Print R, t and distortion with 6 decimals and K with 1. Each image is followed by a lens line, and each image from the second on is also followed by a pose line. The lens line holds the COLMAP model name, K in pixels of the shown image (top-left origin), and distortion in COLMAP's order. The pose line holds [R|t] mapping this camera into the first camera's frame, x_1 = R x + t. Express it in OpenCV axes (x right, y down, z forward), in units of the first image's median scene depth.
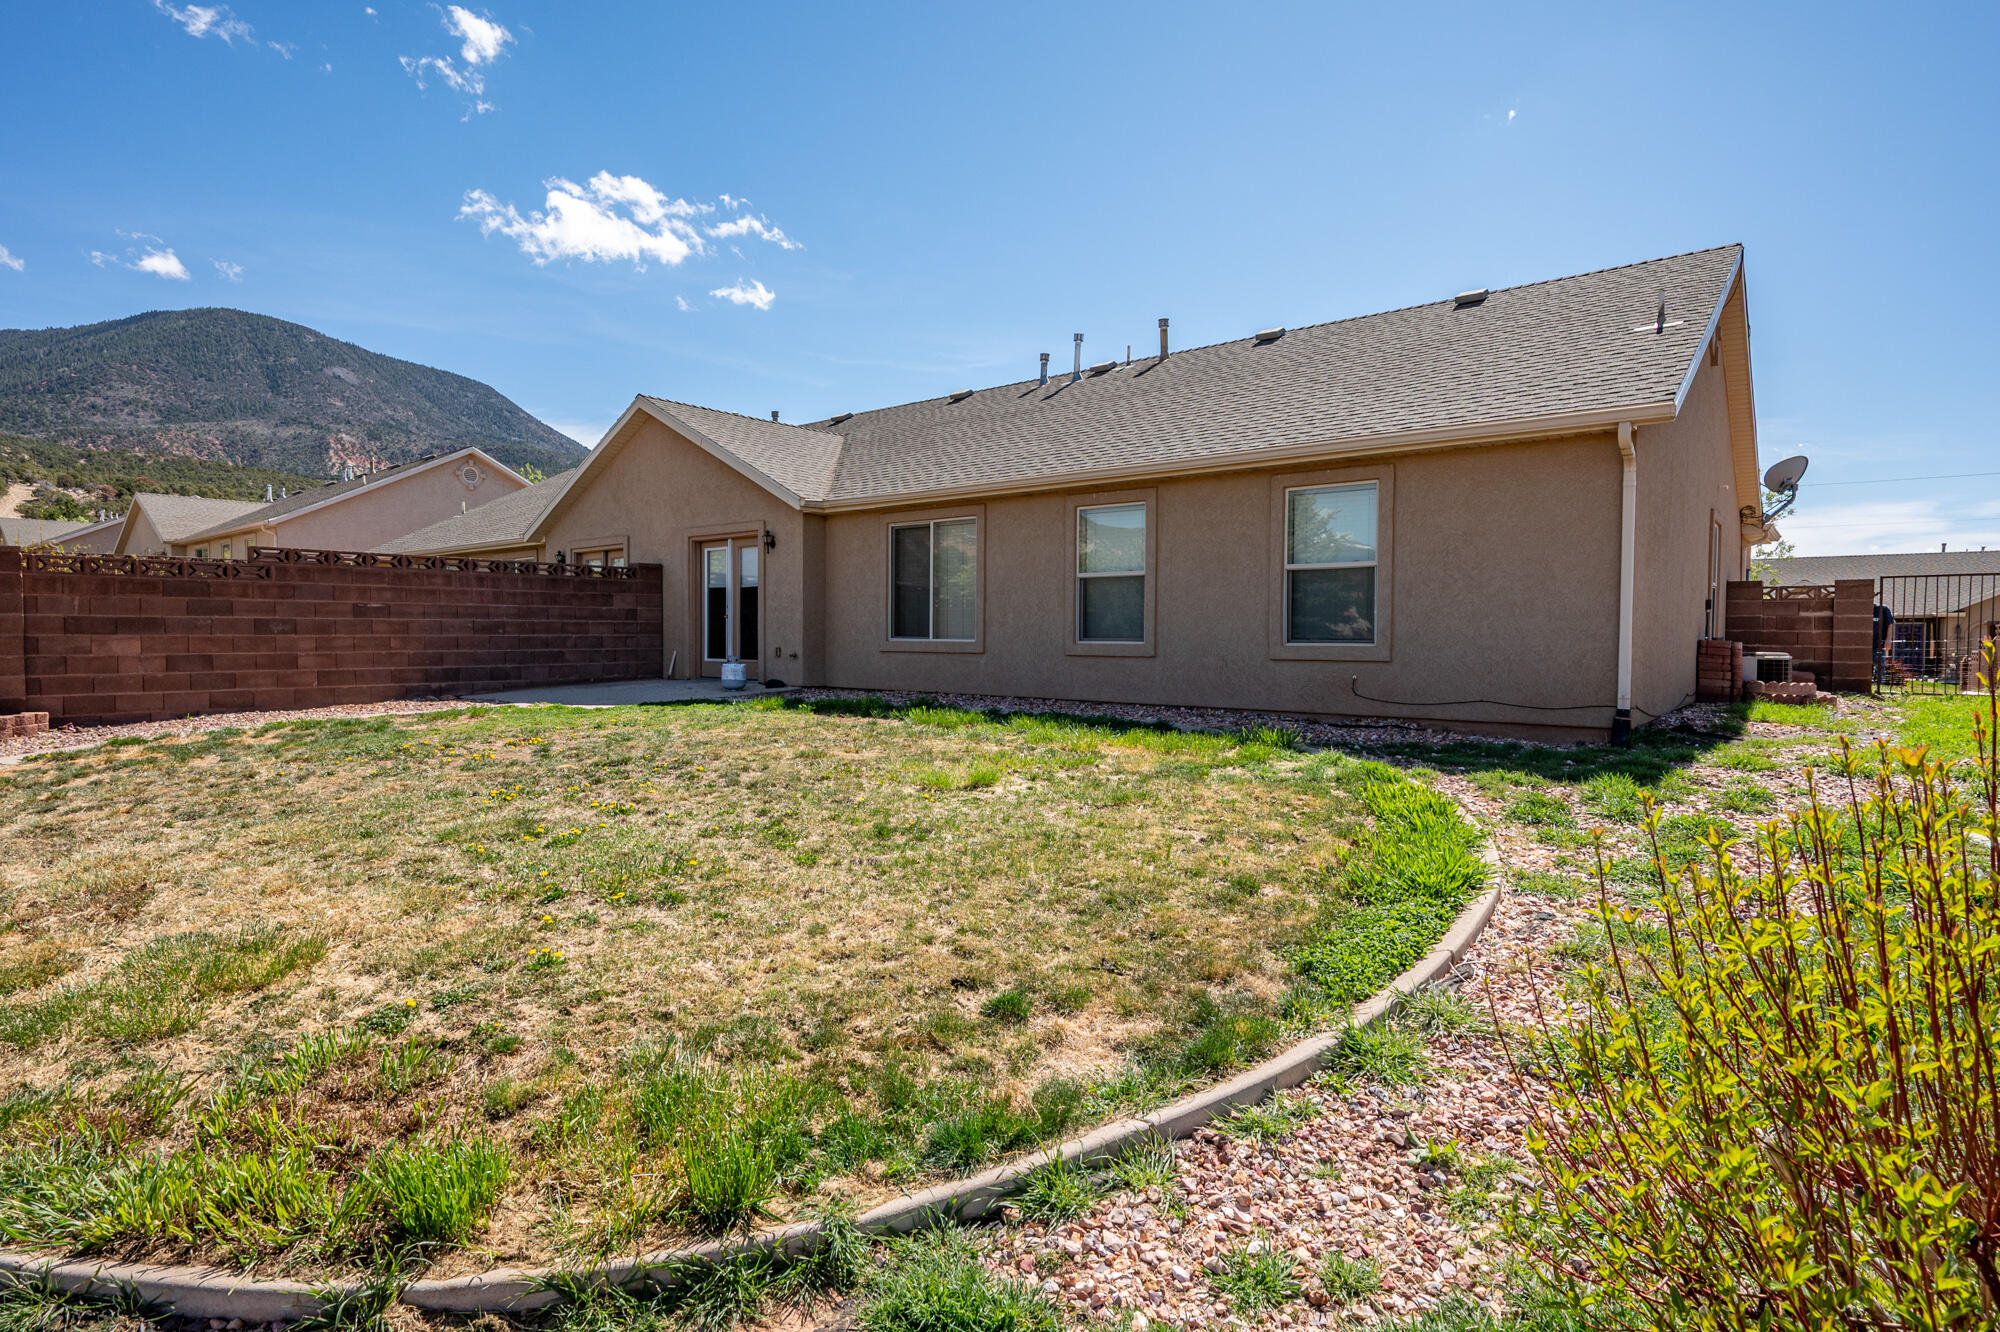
lens RADIAL K [[1025.8, 0, 1000.3], [0, 1025.8, 667.1], [0, 0, 1]] dist [0.003817, 0.000366]
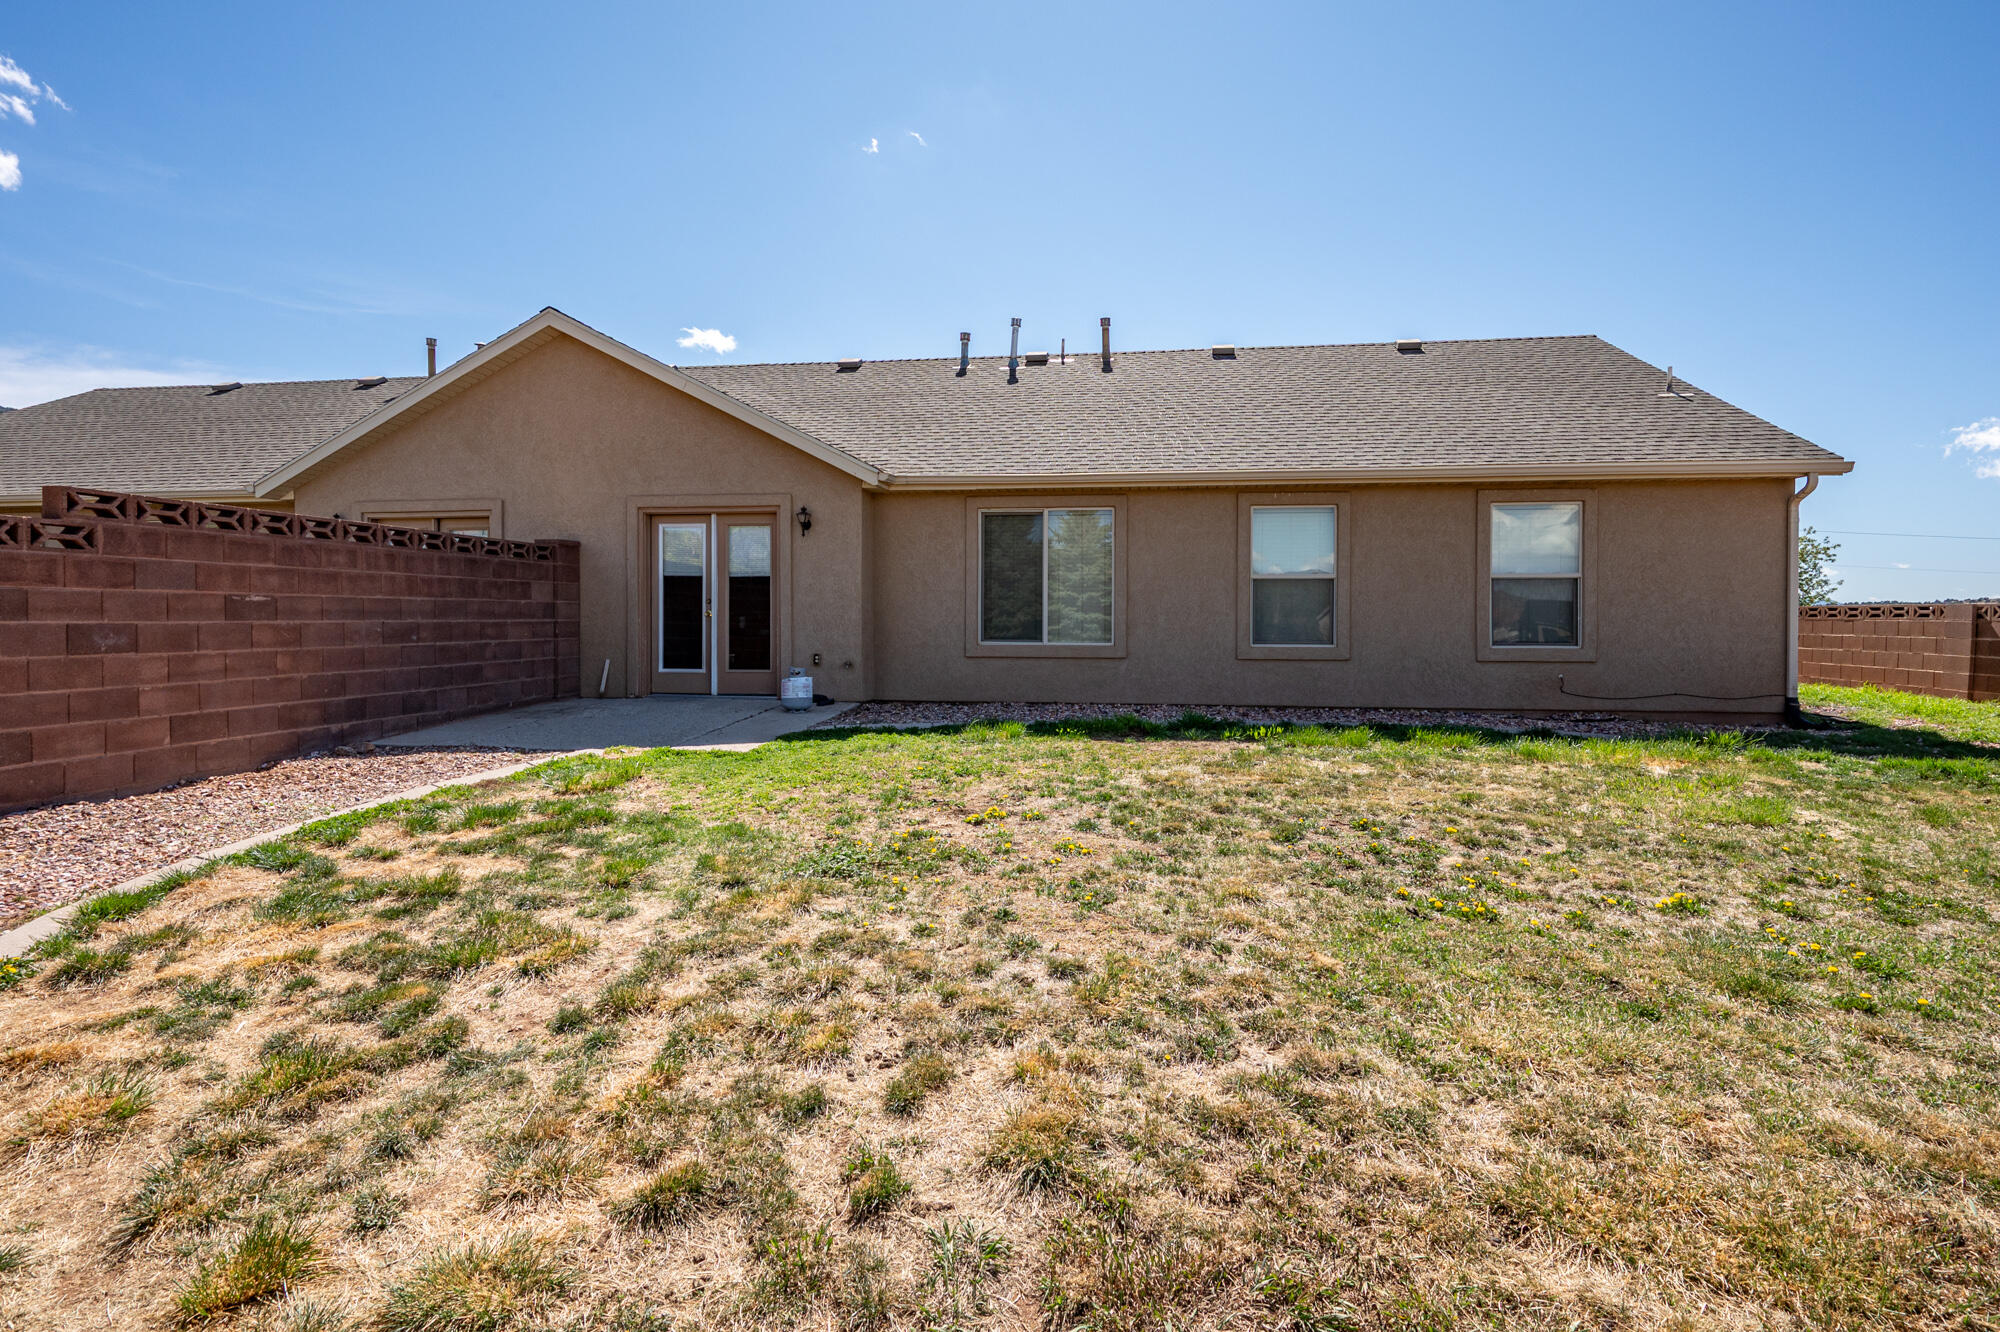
lens RADIAL K [[987.9, 0, 978.3], [0, 987.9, 621.1], [0, 0, 1]] dist [0.002425, -0.000145]
pose [[0.850658, -0.003205, 0.525710, -0.530785], [0.018124, 0.999566, -0.023233, -0.025597], [-0.525407, 0.029292, 0.850347, 0.291101]]
